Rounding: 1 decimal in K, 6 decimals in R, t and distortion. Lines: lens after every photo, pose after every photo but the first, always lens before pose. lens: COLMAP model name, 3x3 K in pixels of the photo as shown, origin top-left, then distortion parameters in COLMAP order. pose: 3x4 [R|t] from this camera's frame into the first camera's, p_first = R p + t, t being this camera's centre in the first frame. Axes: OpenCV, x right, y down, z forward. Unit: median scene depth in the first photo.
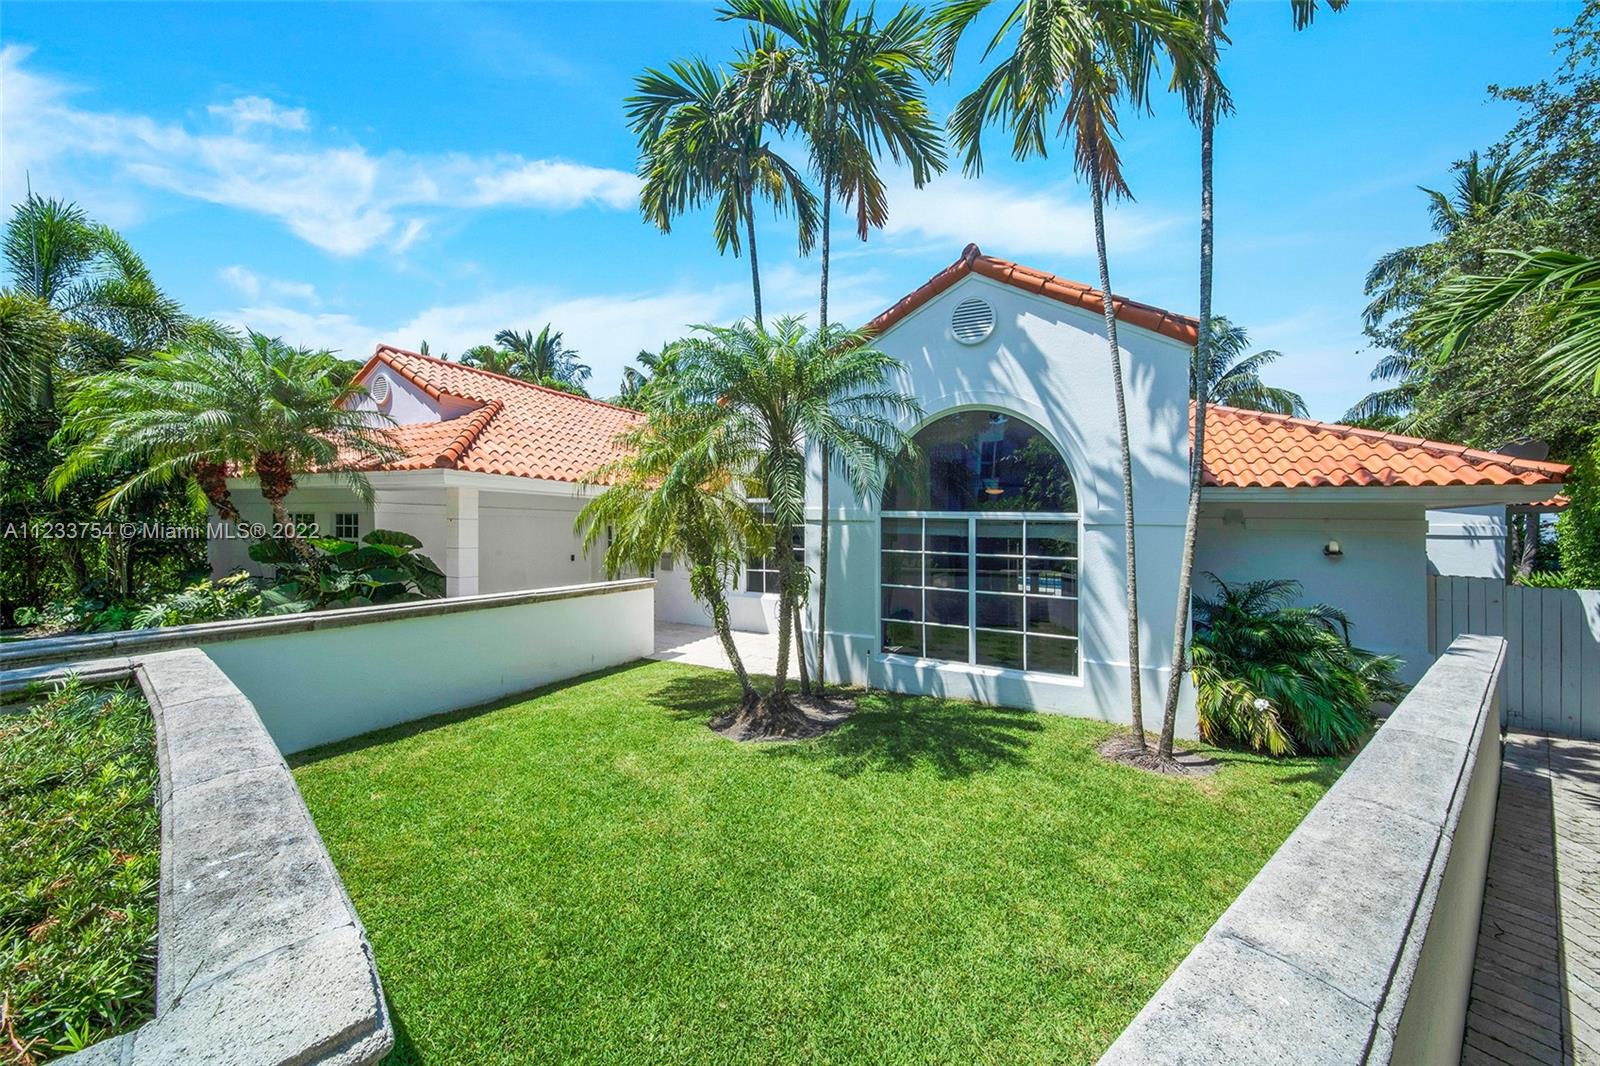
lens RADIAL K [[590.3, 0, 838.5], [0, 590.3, 495.1], [0, 0, 1]] dist [-0.000691, -0.000102]
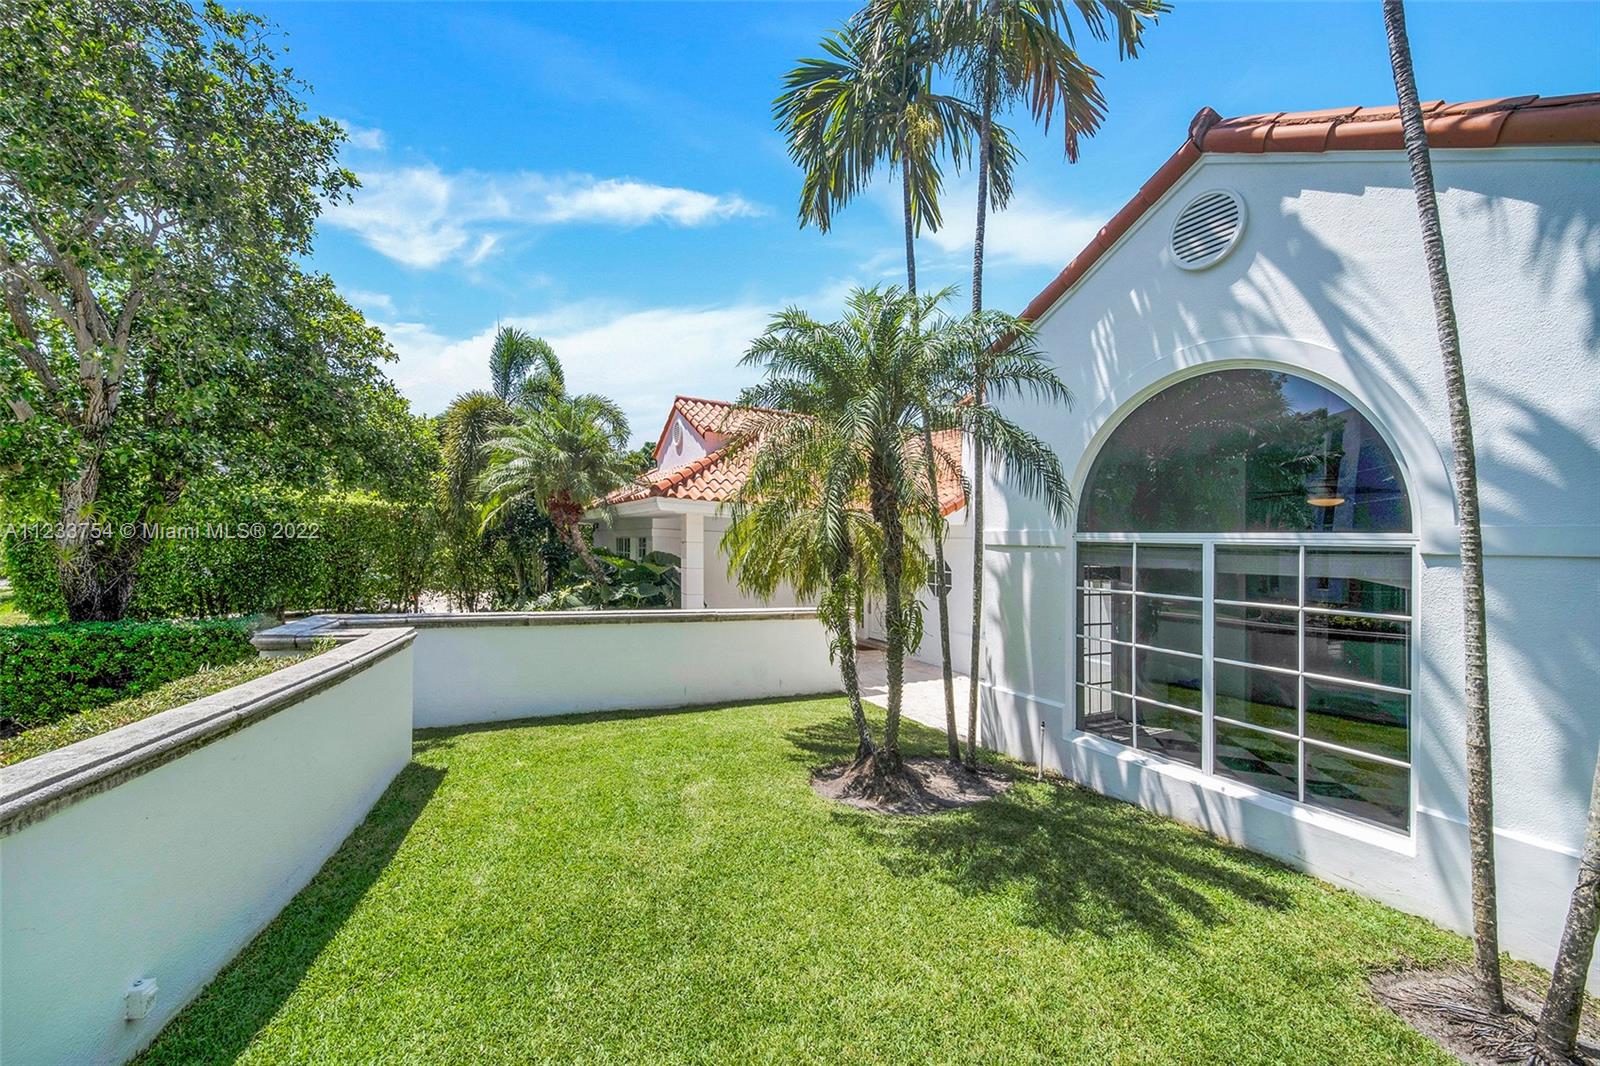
lens RADIAL K [[638.9, 0, 800.0], [0, 638.9, 533.0], [0, 0, 1]] dist [0.007227, -0.006266]
pose [[0.795552, -0.003743, -0.605874, 0.307517], [0.011094, 0.999903, 0.008391, 0.018651], [0.605784, -0.013397, 0.795516, 0.195258]]
